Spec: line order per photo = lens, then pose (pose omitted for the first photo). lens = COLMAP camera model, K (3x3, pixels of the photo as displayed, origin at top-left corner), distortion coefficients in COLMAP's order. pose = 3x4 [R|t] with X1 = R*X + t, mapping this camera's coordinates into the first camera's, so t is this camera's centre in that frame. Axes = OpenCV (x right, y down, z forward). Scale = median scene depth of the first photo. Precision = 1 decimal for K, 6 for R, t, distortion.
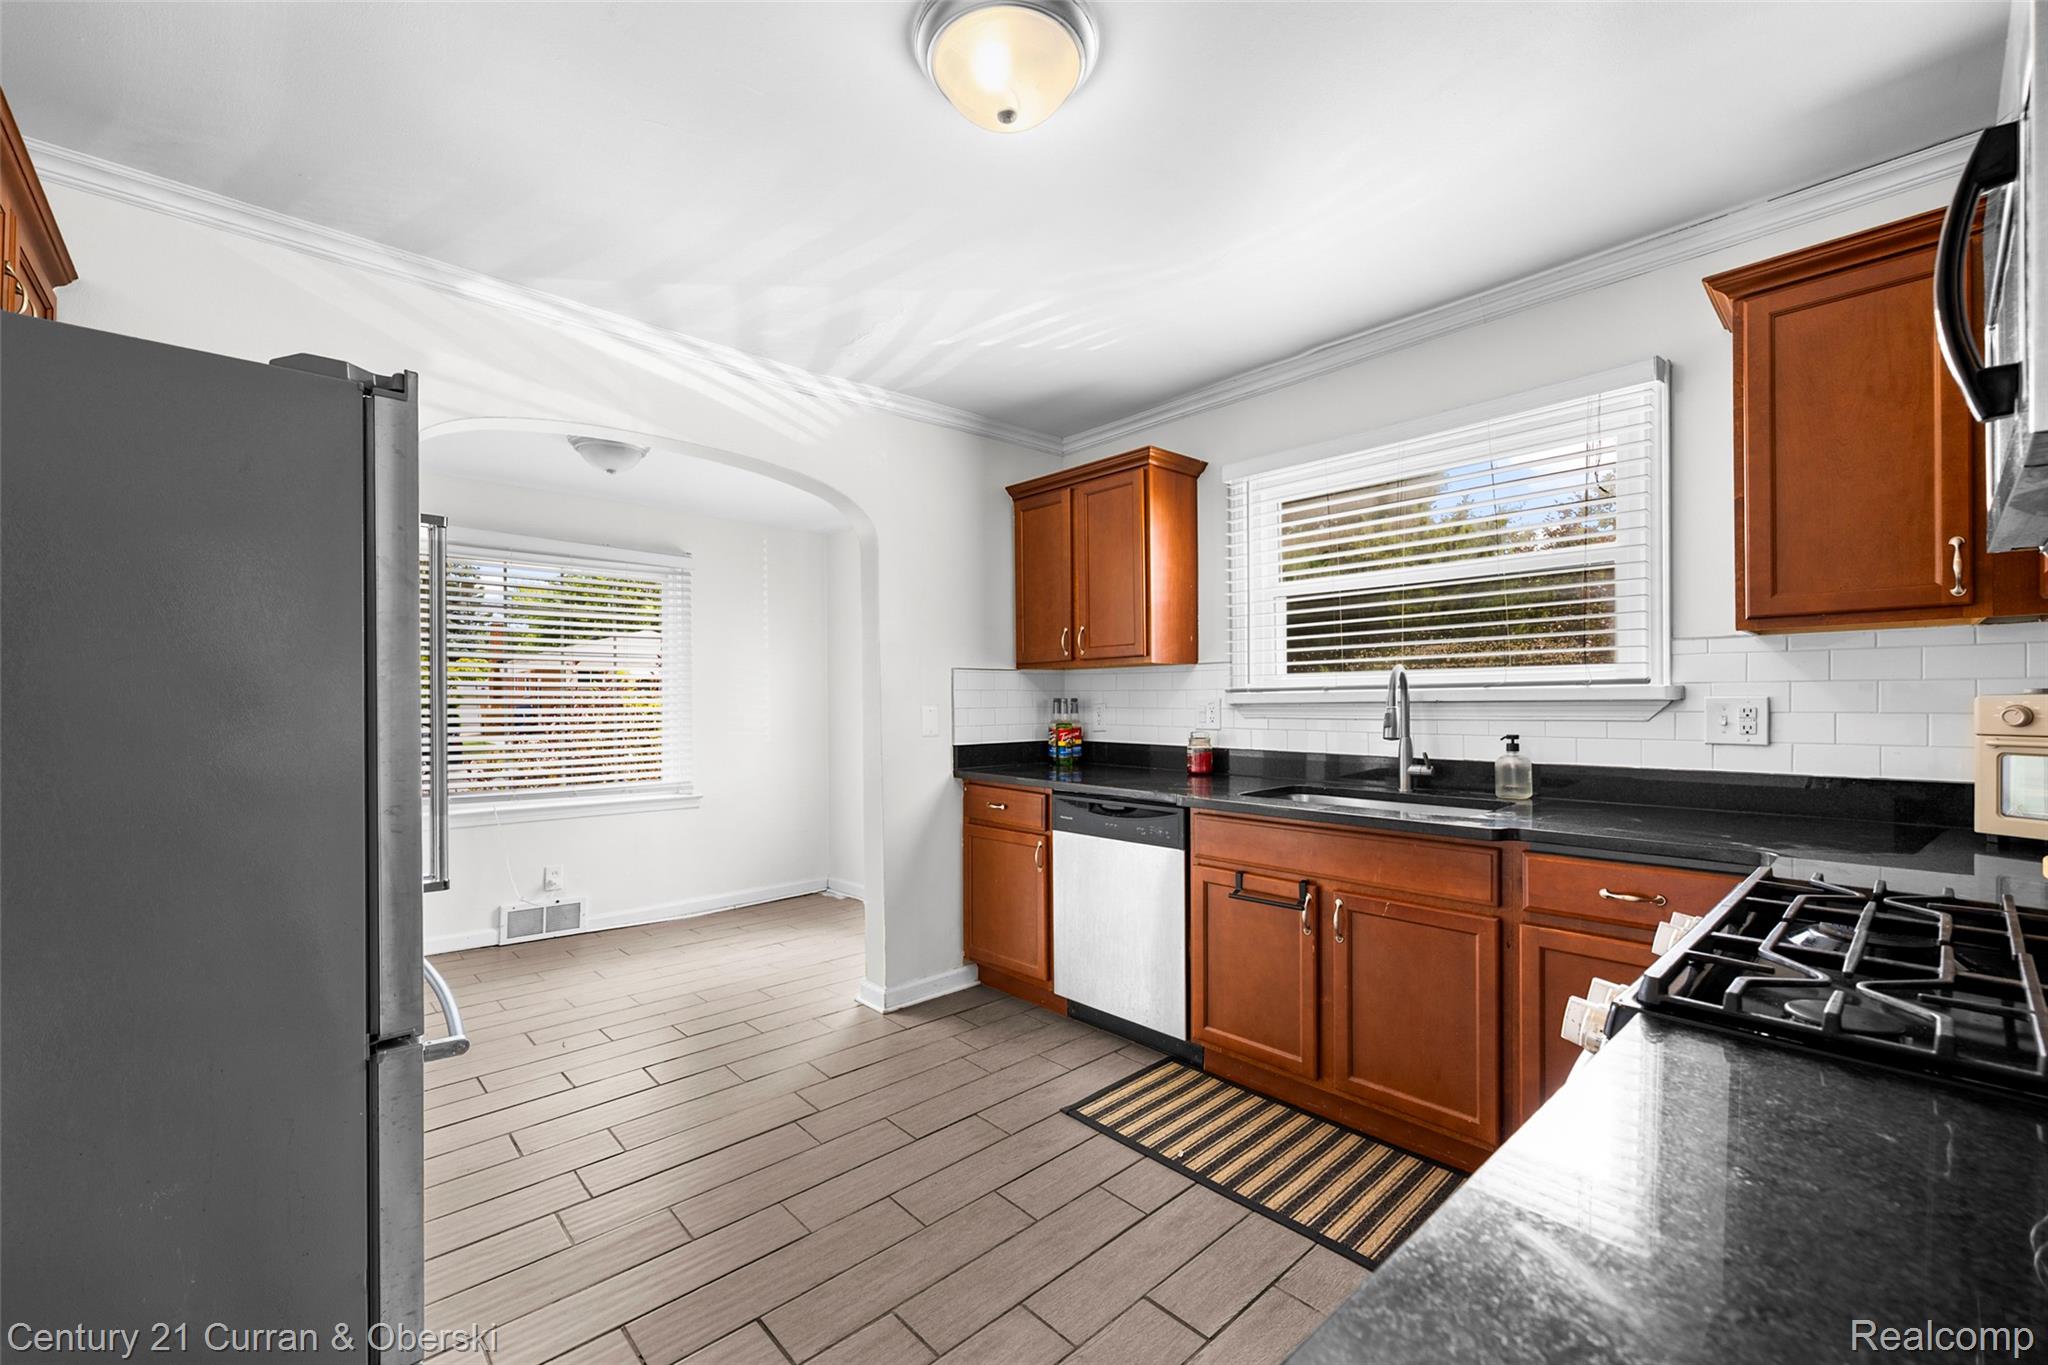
lens RADIAL K [[823.8, 0, 1018.9], [0, 823.8, 700.7], [0, 0, 1]] dist [-0.000772, 0.000061]
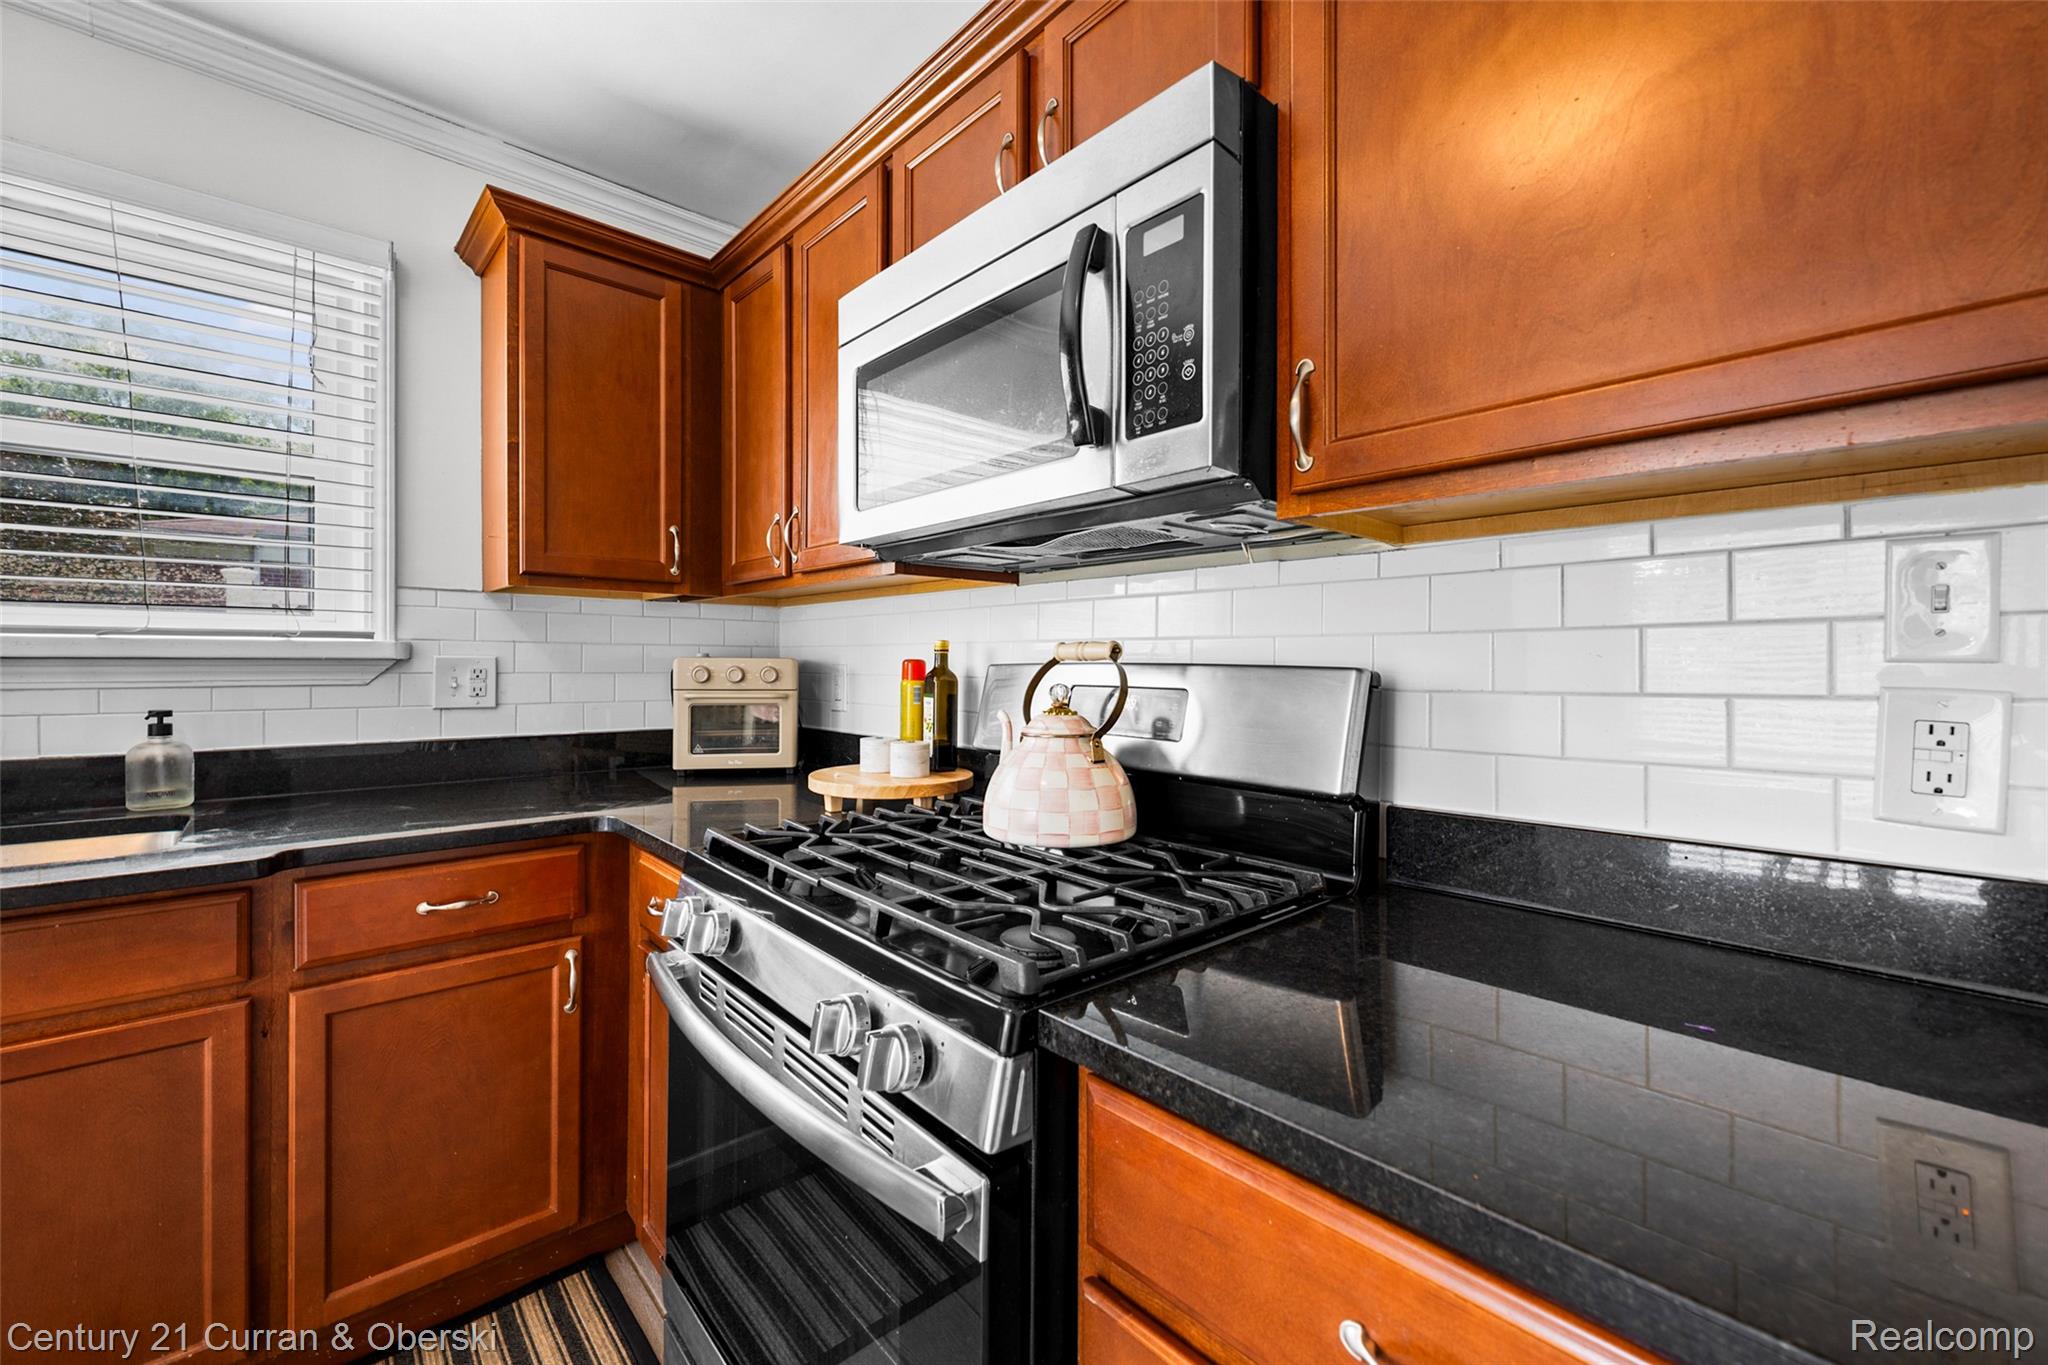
lens RADIAL K [[811.1, 0, 1020.9], [0, 811.1, 669.5], [0, 0, 1]] dist [-0.000961, -0.000231]
pose [[0.017204, 0.001875, 0.999850, -0.026047], [-0.004899, 0.999986, -0.001791, 0.007538], [-0.999840, -0.004867, 0.017213, 0.325424]]
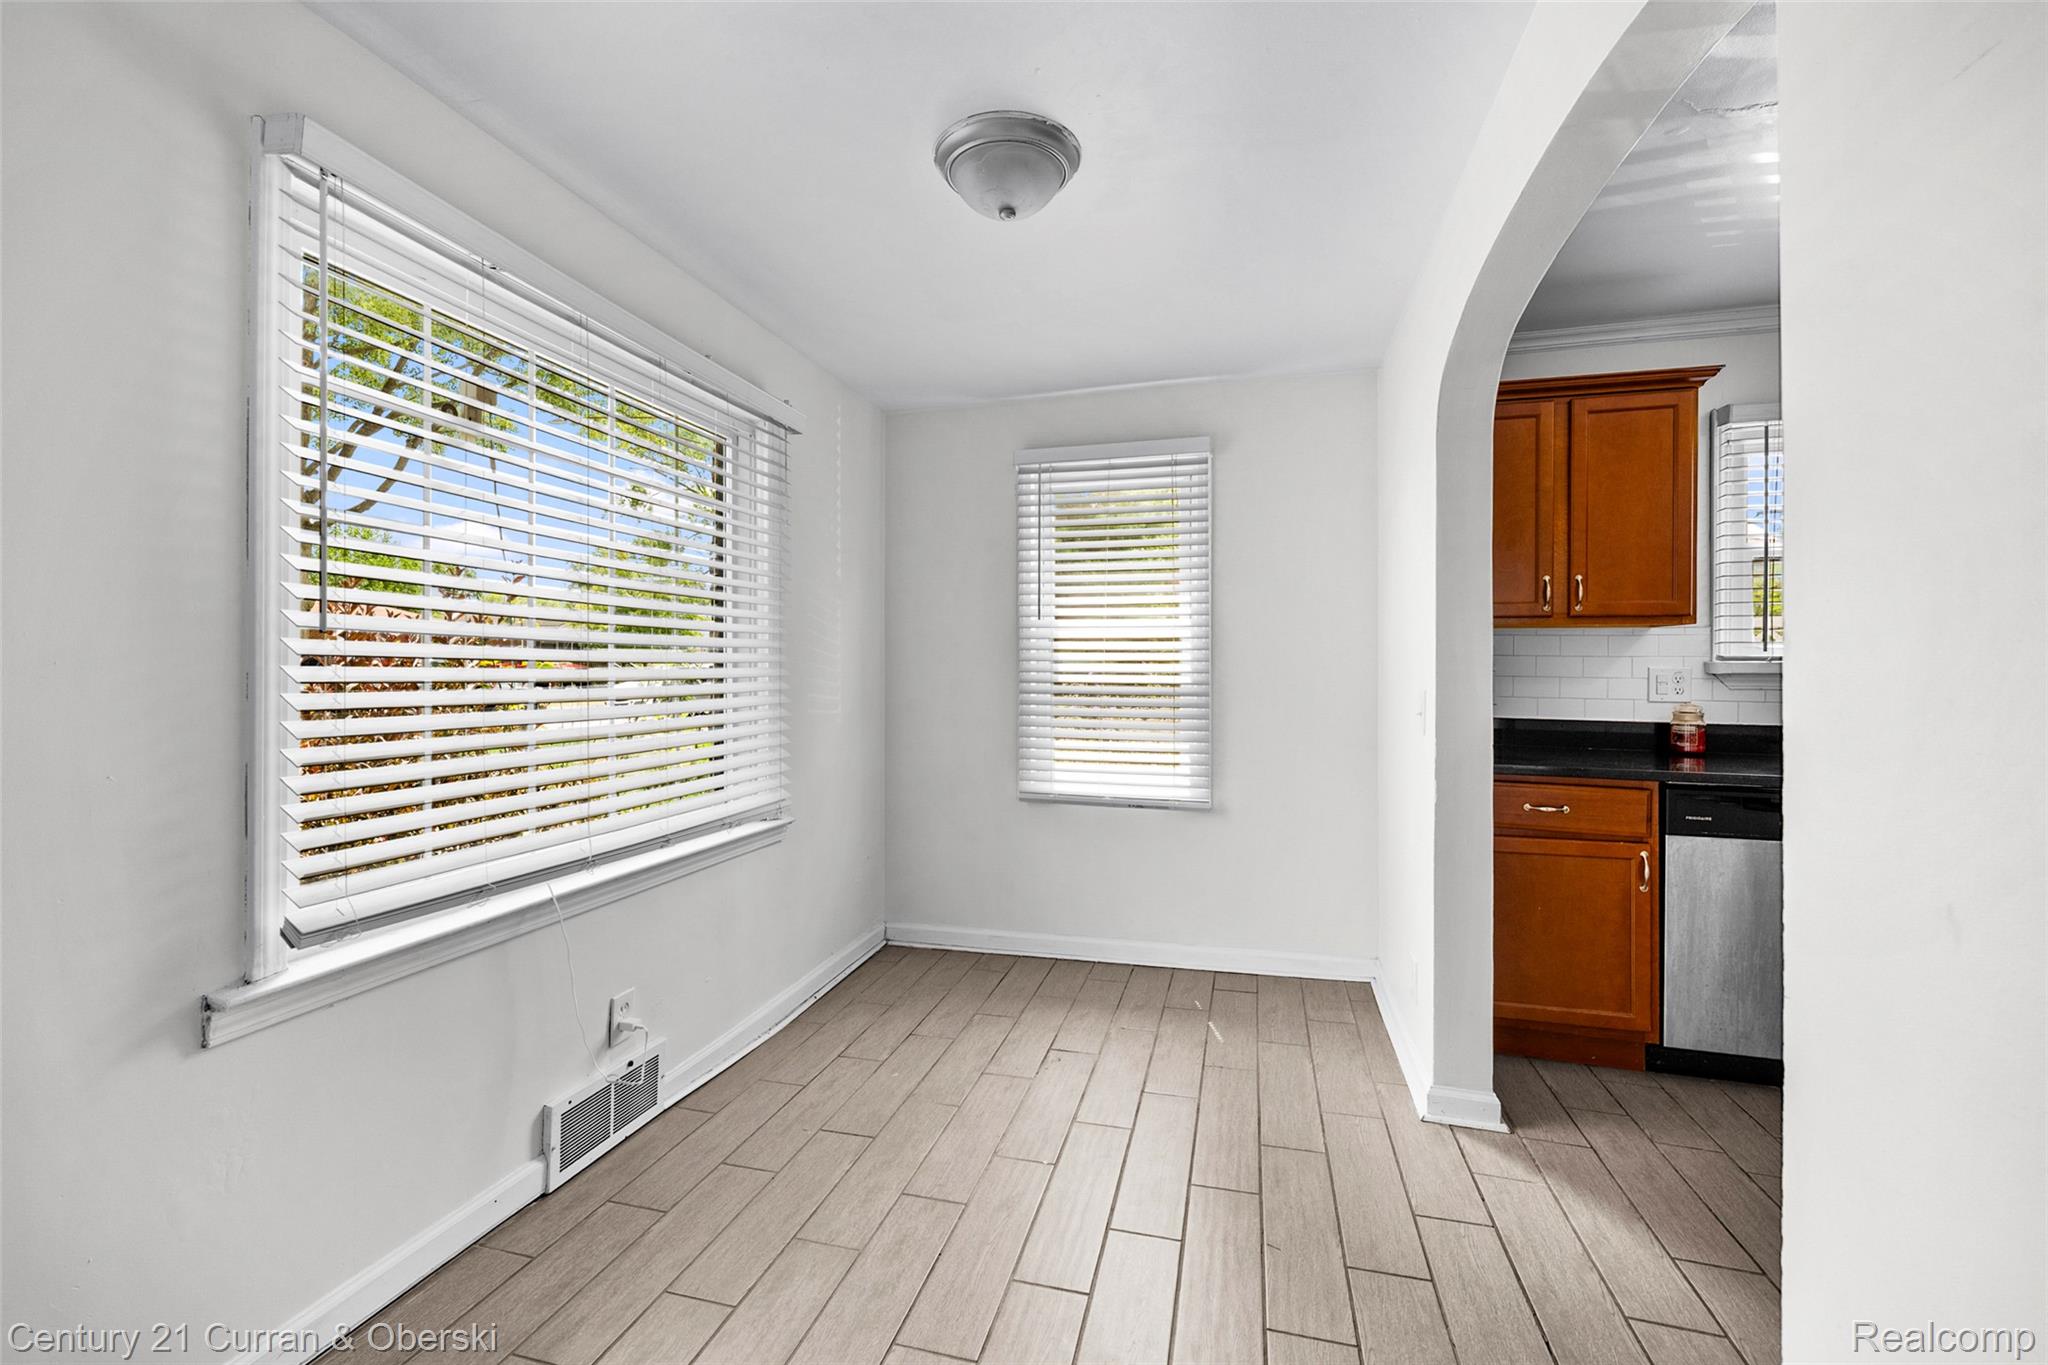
lens RADIAL K [[842.2, 0, 1020.5], [0, 842.2, 638.4], [0, 0, 1]] dist [0.001344, -0.000050]
pose [[0.854028, 0.028174, 0.519463, -1.173510], [-0.011682, 0.999319, -0.034993, 0.008697], [-0.520095, 0.023817, 0.853776, 0.825632]]
